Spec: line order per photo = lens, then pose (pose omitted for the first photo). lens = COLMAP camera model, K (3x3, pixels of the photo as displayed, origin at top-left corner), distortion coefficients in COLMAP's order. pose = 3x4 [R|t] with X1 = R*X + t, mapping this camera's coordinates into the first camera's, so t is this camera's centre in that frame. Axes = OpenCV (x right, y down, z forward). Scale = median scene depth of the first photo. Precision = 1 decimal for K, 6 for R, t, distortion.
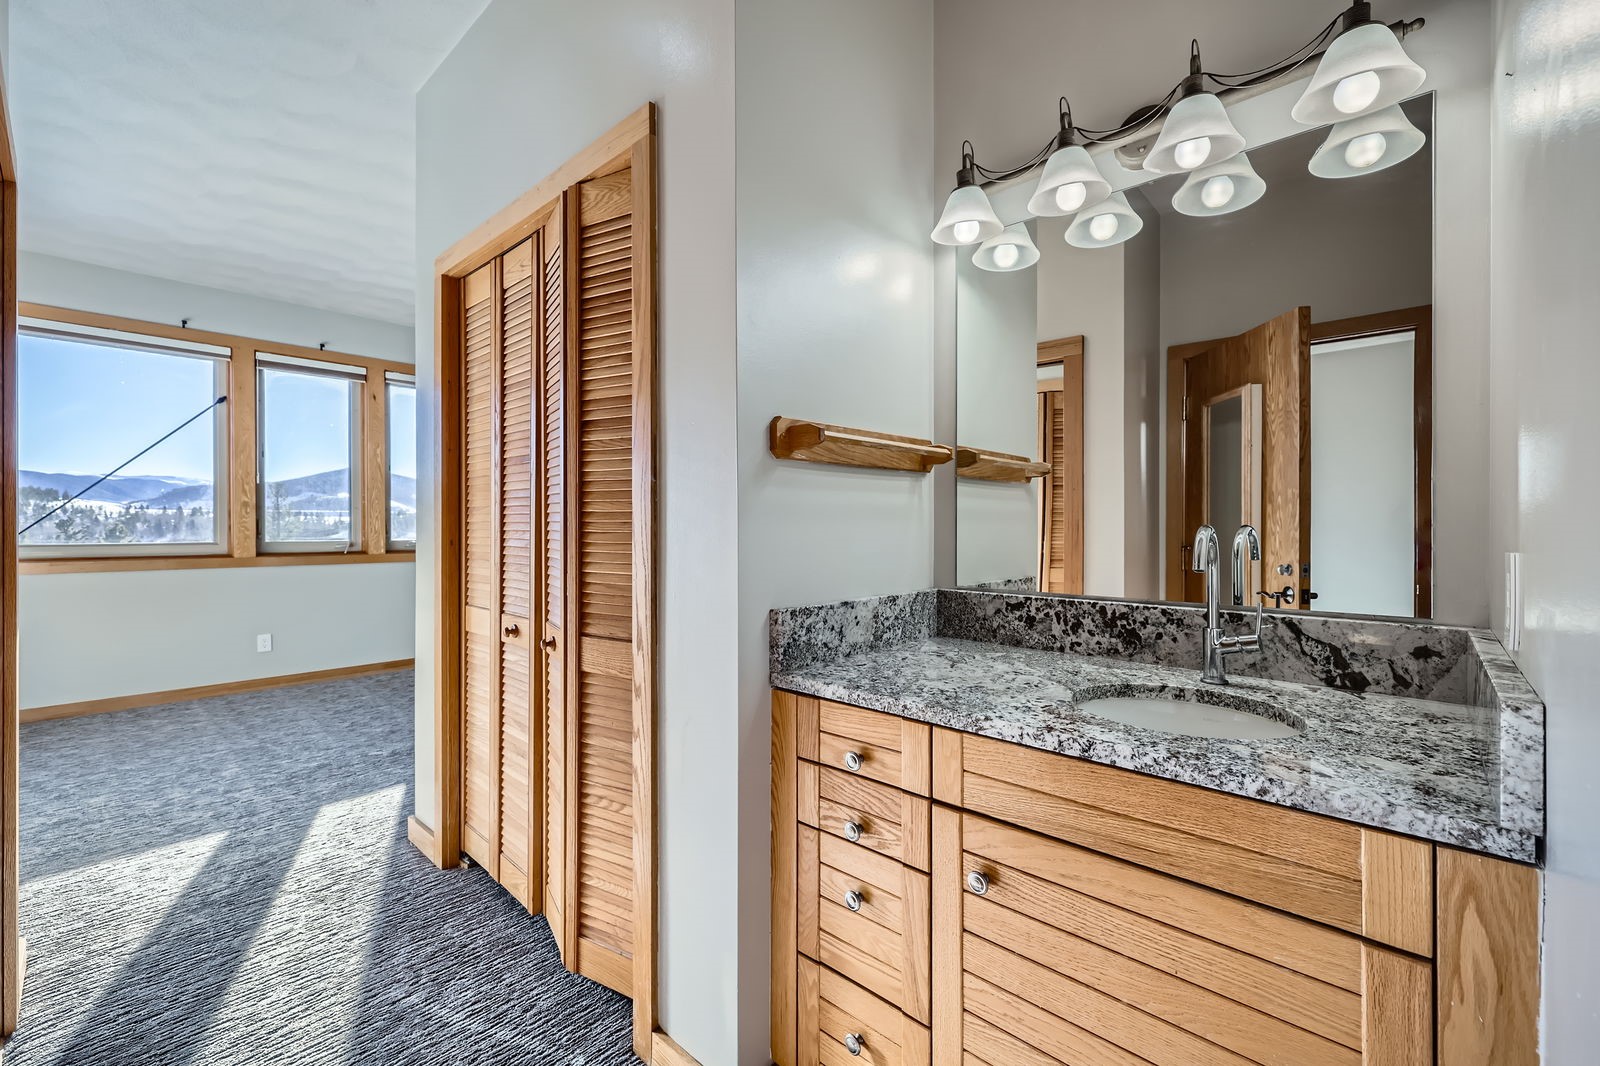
lens RADIAL K [[713.5, 0, 800.2], [0, 713.5, 526.8], [0, 0, 1]] dist [-0.003603, -0.000335]
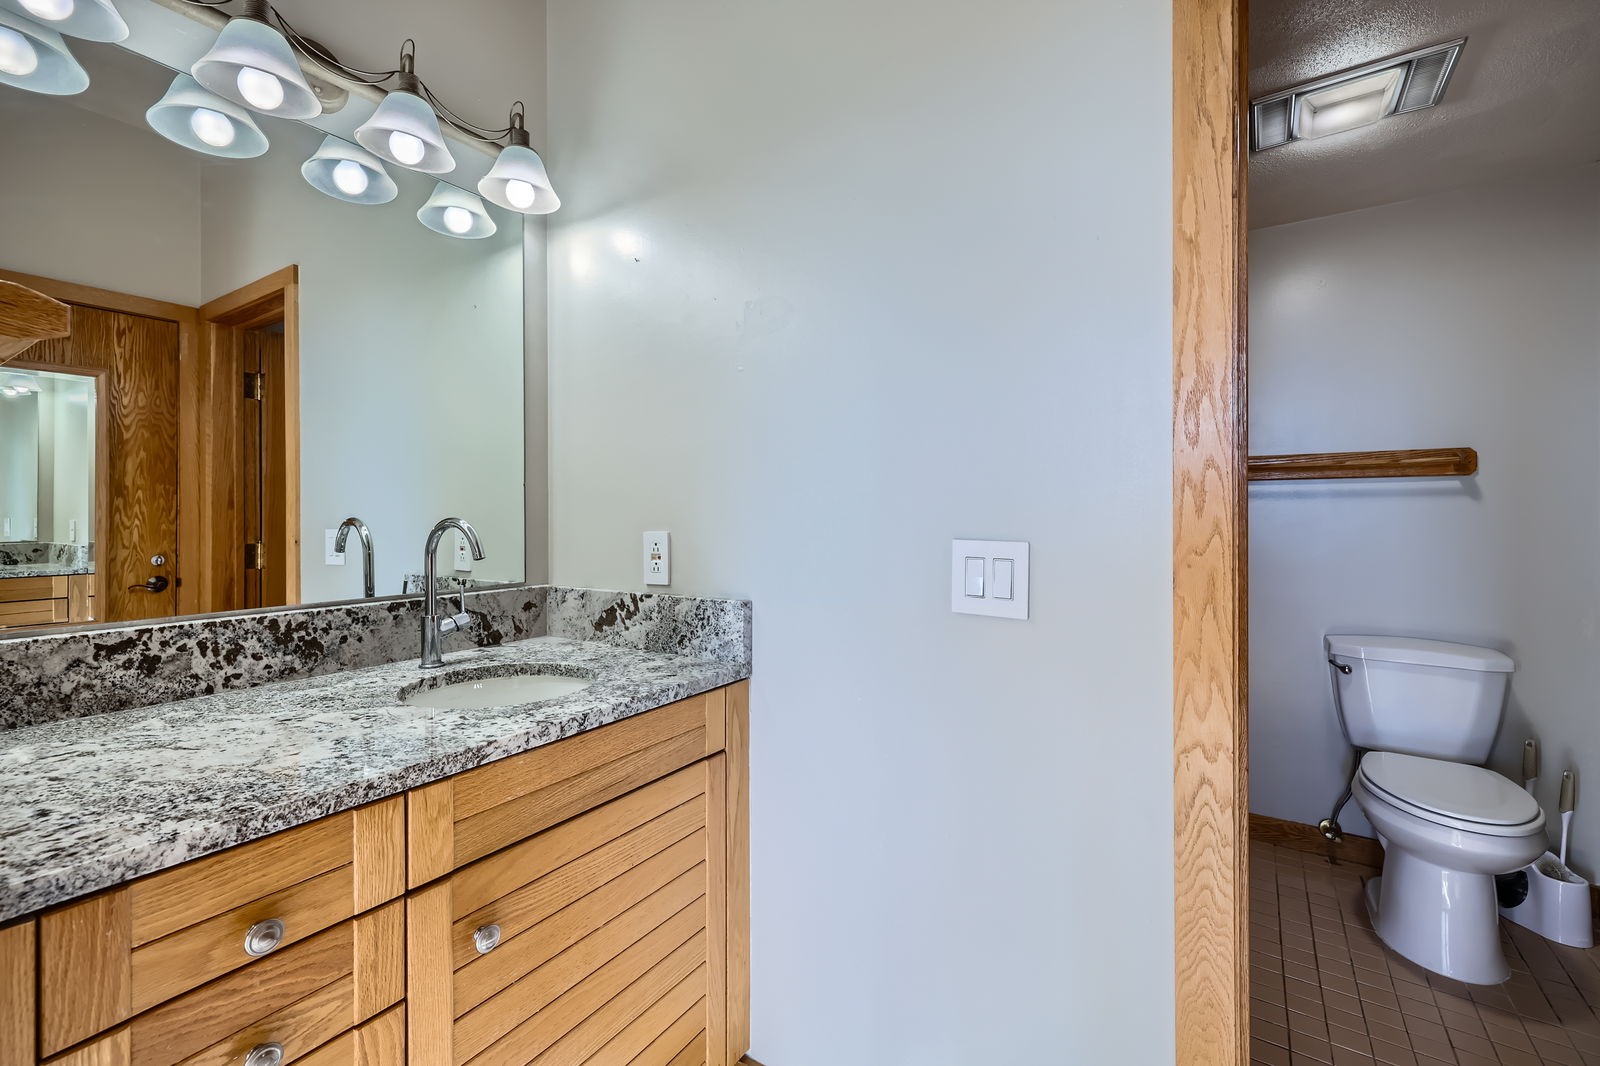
lens RADIAL K [[677.2, 0, 801.5], [0, 677.2, 518.2], [0, 0, 1]] dist [0.003369, -0.000336]
pose [[-0.193369, -0.004836, 0.981114, -0.456814], [0.006095, 0.999963, 0.006131, -0.003925], [-0.981107, 0.007166, -0.193332, 0.582662]]
